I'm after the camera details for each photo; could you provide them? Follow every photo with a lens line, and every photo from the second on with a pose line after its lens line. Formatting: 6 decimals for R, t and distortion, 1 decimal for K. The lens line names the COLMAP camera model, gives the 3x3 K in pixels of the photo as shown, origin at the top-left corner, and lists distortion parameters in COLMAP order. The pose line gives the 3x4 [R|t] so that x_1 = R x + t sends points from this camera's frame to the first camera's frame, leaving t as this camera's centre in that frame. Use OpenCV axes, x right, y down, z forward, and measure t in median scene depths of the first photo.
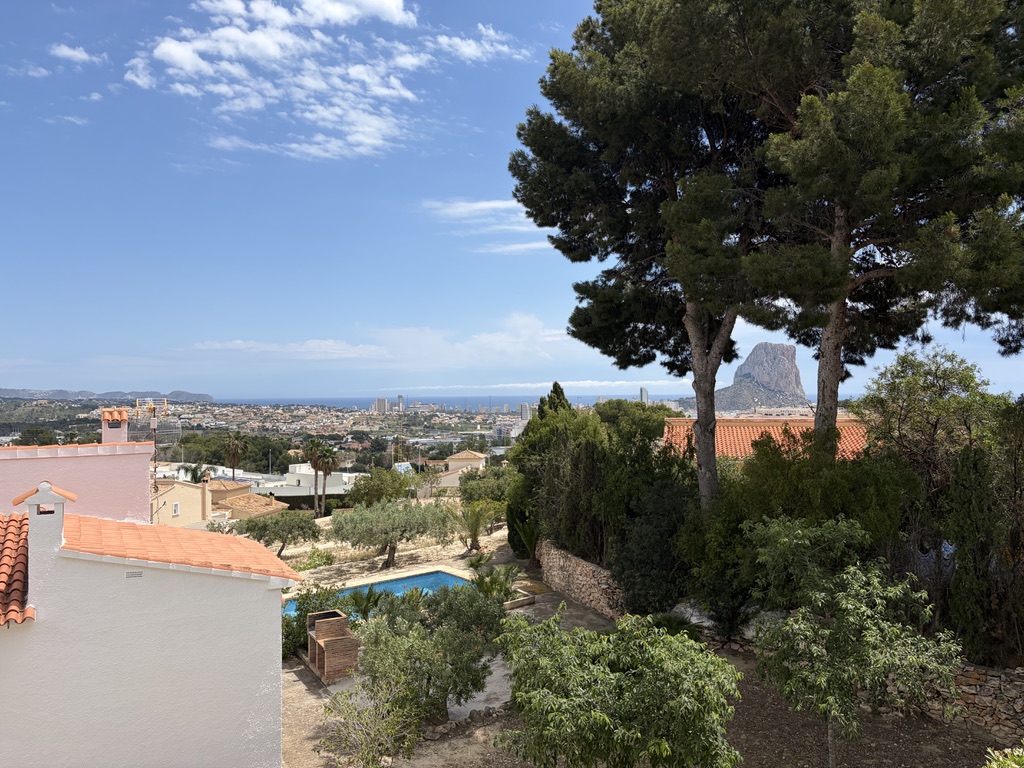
lens RADIAL K [[761.5, 0, 510.8], [0, 761.5, 386.3], [0, 0, 1]] dist [0.038802, -0.030945]
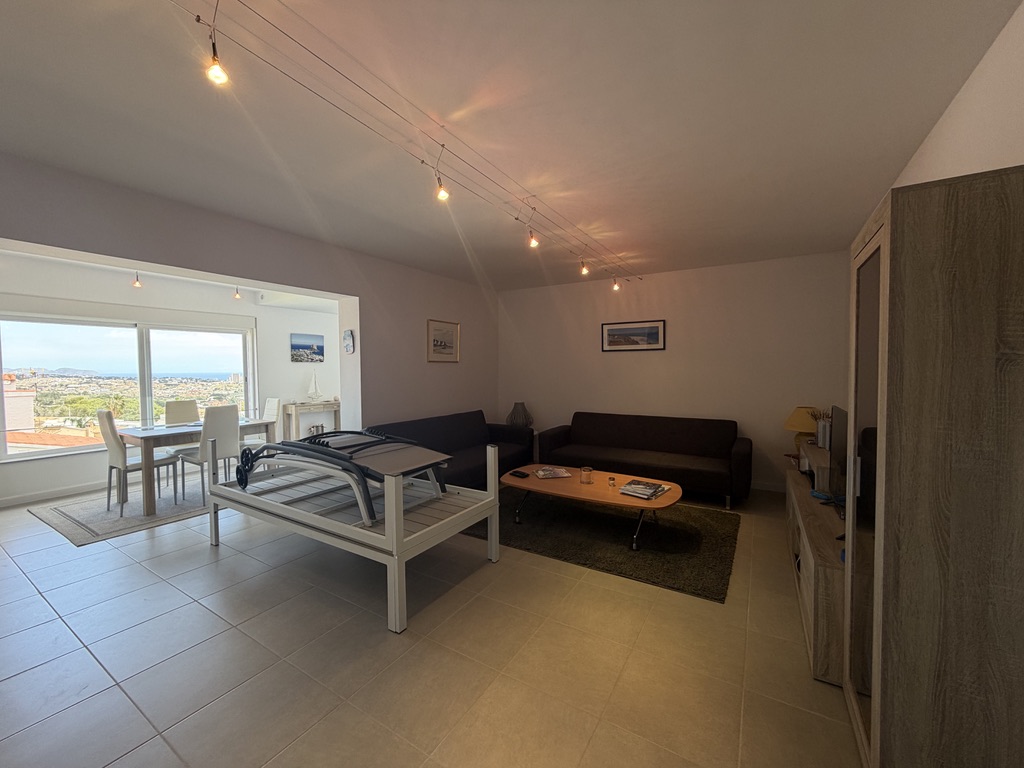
lens RADIAL K [[405.8, 0, 507.1], [0, 405.8, 386.4], [0, 0, 1]] dist [0.002102, -0.000382]
pose [[0.914305, -0.013886, 0.404788, 0.148070], [-0.005672, 0.998875, 0.047078, 0.006415], [-0.404986, -0.045340, 0.913198, -0.298679]]
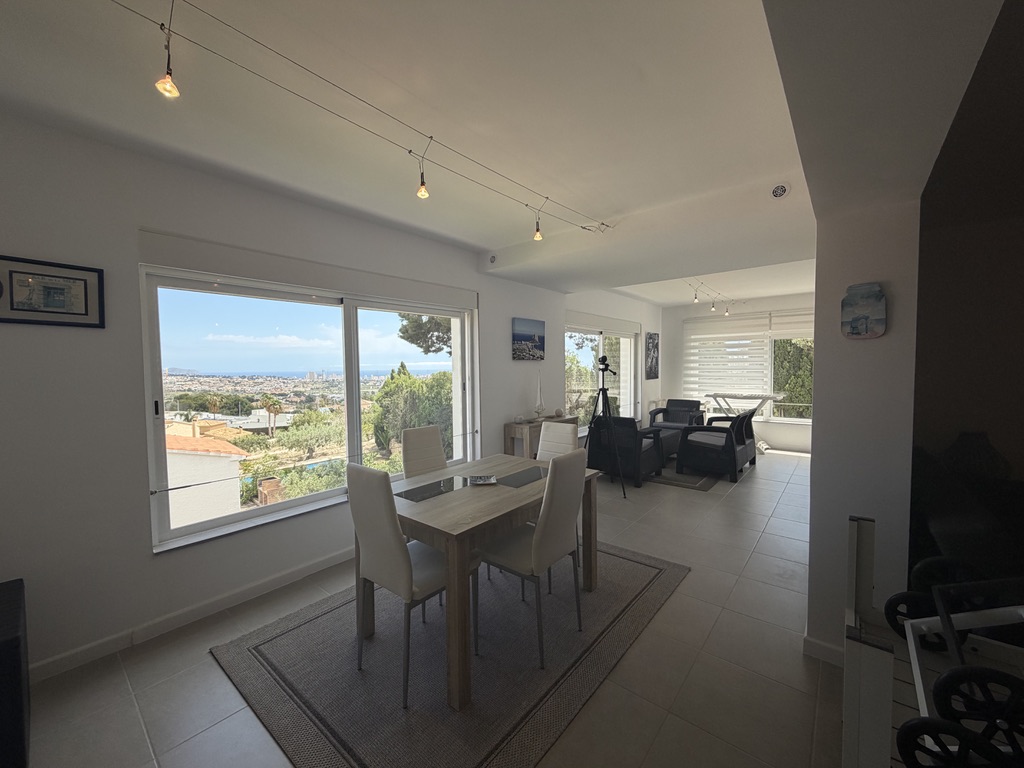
lens RADIAL K [[405.8, 0, 506.2], [0, 405.8, 384.2], [0, 0, 1]] dist [0.002102, -0.000382]
pose [[0.962000, -0.011788, 0.272795, 0.058170], [-0.001136, 0.998886, 0.047171, 0.005849], [-0.273047, -0.045688, 0.960915, -0.140002]]
